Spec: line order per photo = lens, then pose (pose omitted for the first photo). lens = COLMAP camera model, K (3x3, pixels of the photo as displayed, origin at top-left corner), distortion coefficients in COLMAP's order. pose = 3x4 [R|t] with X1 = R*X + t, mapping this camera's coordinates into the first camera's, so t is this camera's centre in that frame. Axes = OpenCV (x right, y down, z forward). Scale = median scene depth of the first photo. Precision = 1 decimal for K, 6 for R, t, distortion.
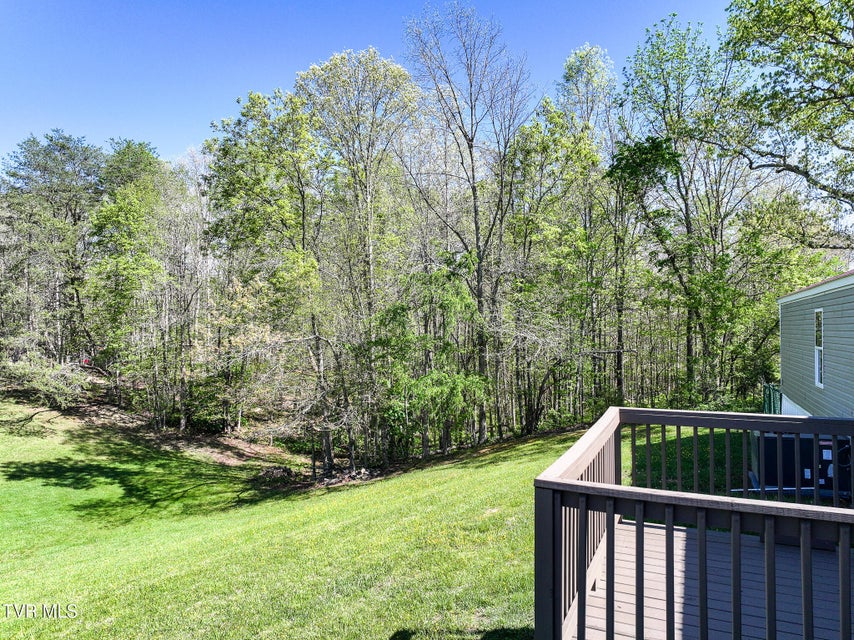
lens RADIAL K [[601.3, 0, 427.5], [0, 601.3, 318.8], [0, 0, 1]] dist [0.006048, 0.010421]
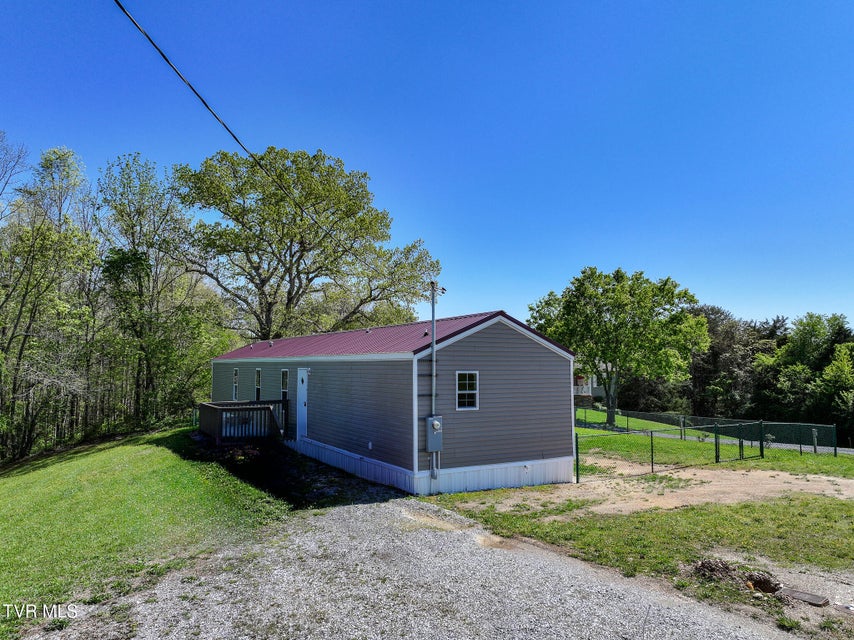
lens RADIAL K [[601.3, 0, 432.0], [0, 601.3, 304.4], [0, 0, 1]] dist [0.006048, 0.010421]
pose [[0.573047, 0.082017, 0.815408, -0.377884], [-0.010915, 0.995655, -0.092476, -0.023538], [-0.819450, 0.044093, 0.571452, -0.427858]]
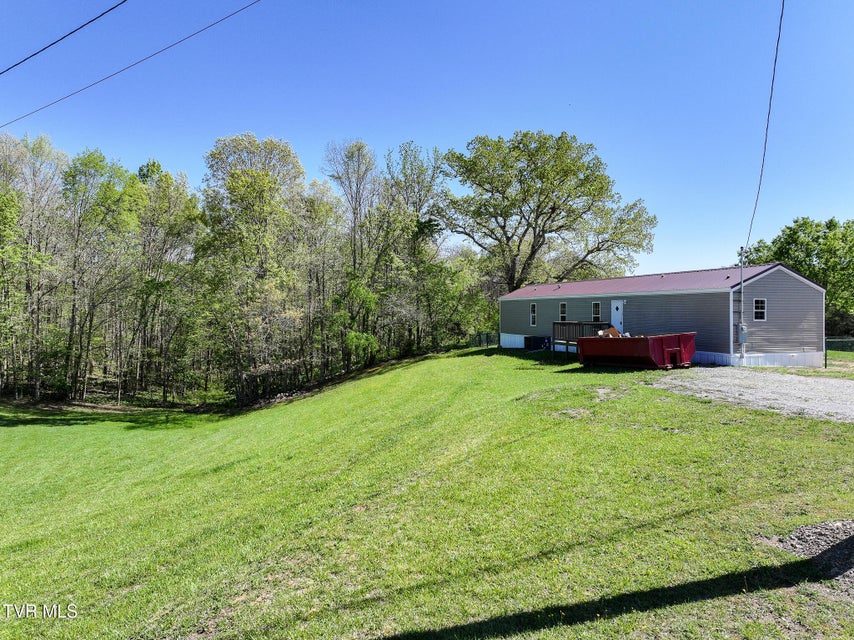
lens RADIAL K [[601.3, 0, 429.1], [0, 601.3, 316.7], [0, 0, 1]] dist [0.006048, 0.010421]
pose [[0.754296, -0.007223, 0.656494, -0.879363], [-0.008282, 0.999755, 0.020514, -0.002177], [-0.656482, -0.020911, 0.754052, -0.503353]]
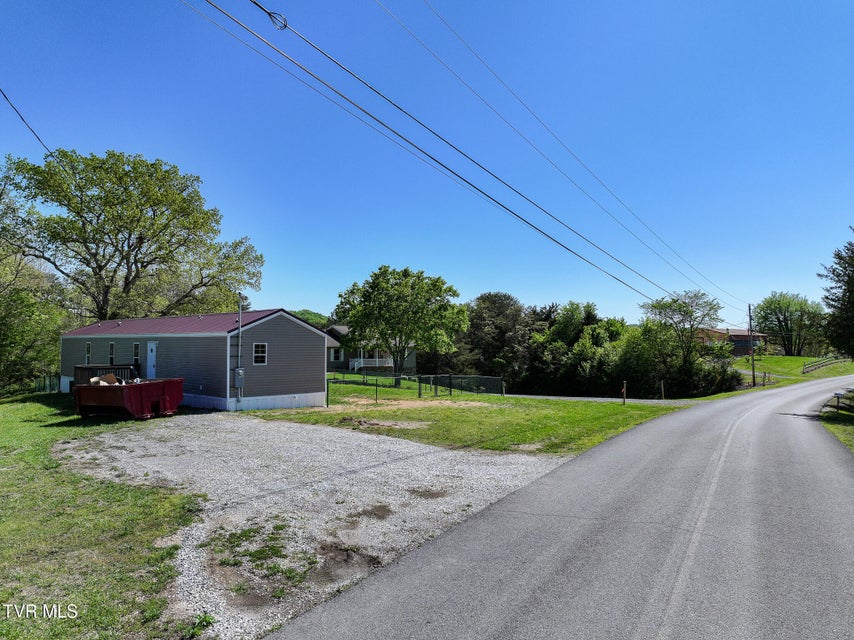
lens RADIAL K [[601.3, 0, 429.0], [0, 601.3, 312.3], [0, 0, 1]] dist [0.006048, 0.010421]
pose [[0.342302, 0.048292, 0.938348, -0.700693], [-0.015479, 0.998833, -0.045758, -0.023315], [-0.939463, 0.001138, 0.342650, -0.704336]]
